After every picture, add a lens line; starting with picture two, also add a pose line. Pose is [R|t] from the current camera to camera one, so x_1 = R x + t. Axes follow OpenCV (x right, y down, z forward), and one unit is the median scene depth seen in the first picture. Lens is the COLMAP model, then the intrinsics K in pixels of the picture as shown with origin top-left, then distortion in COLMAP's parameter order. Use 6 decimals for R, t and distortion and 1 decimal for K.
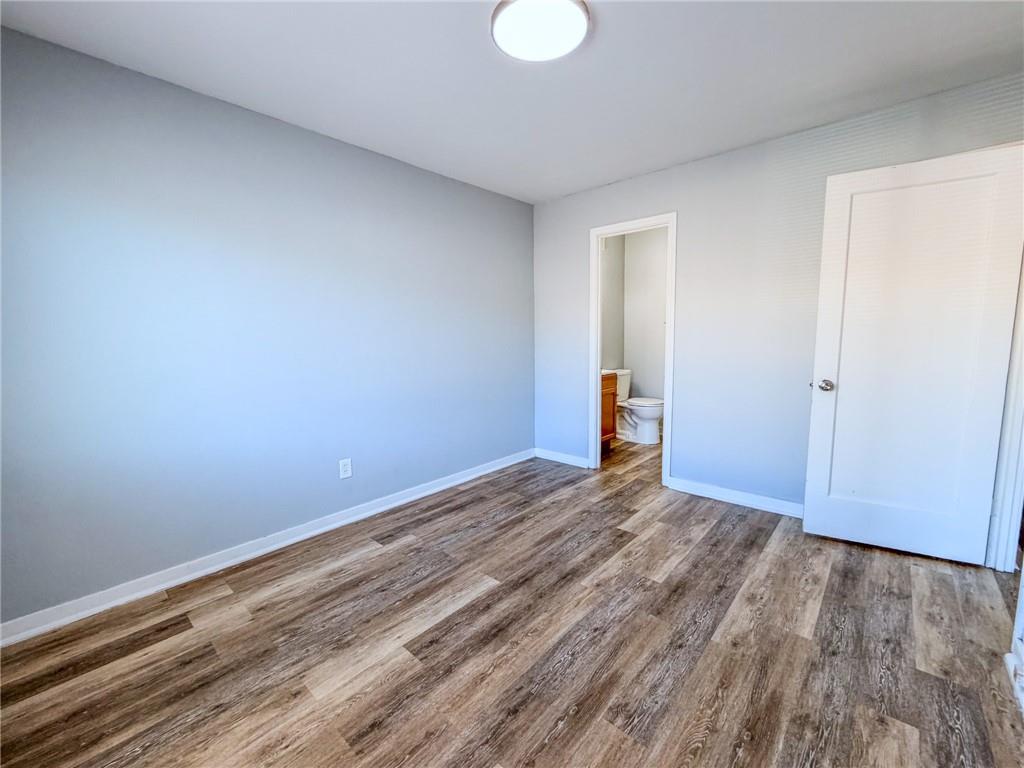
lens RADIAL K [[416.8, 0, 503.5], [0, 416.8, 376.3], [0, 0, 1]] dist [-0.007526, 0.000371]
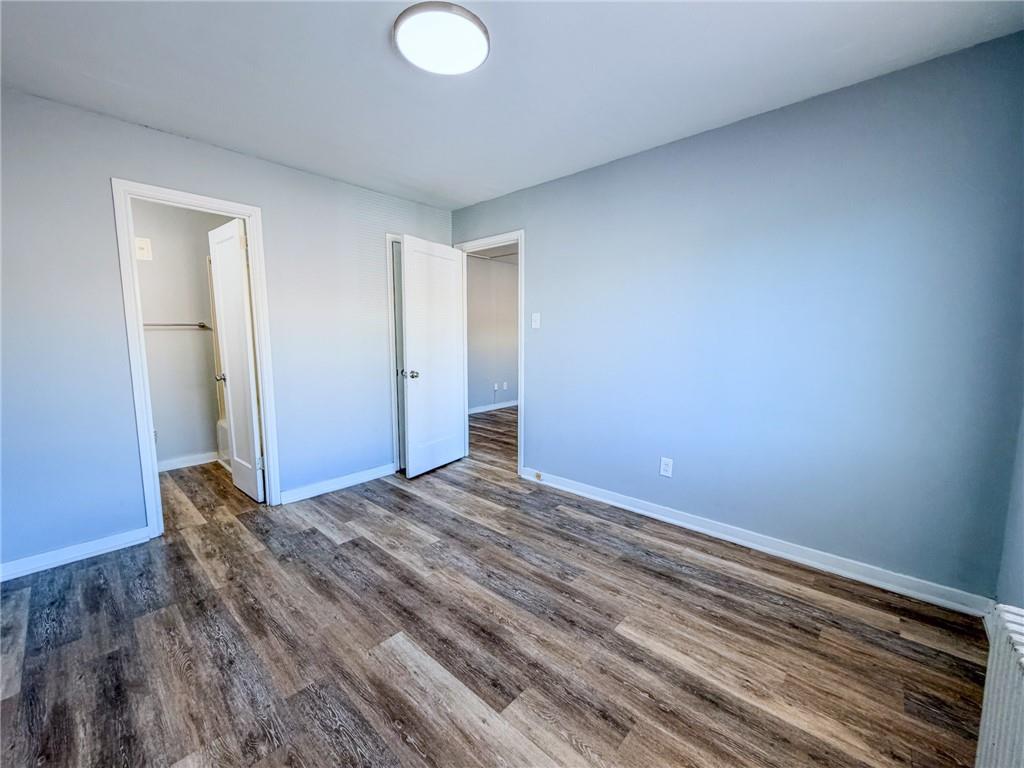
lens RADIAL K [[416.8, 0, 502.5], [0, 416.8, 387.9], [0, 0, 1]] dist [-0.007526, 0.000371]
pose [[0.014350, -0.108437, 0.994000, -0.739440], [0.104488, 0.988822, 0.106364, -0.058906], [-0.994423, 0.102335, 0.025520, 0.674447]]
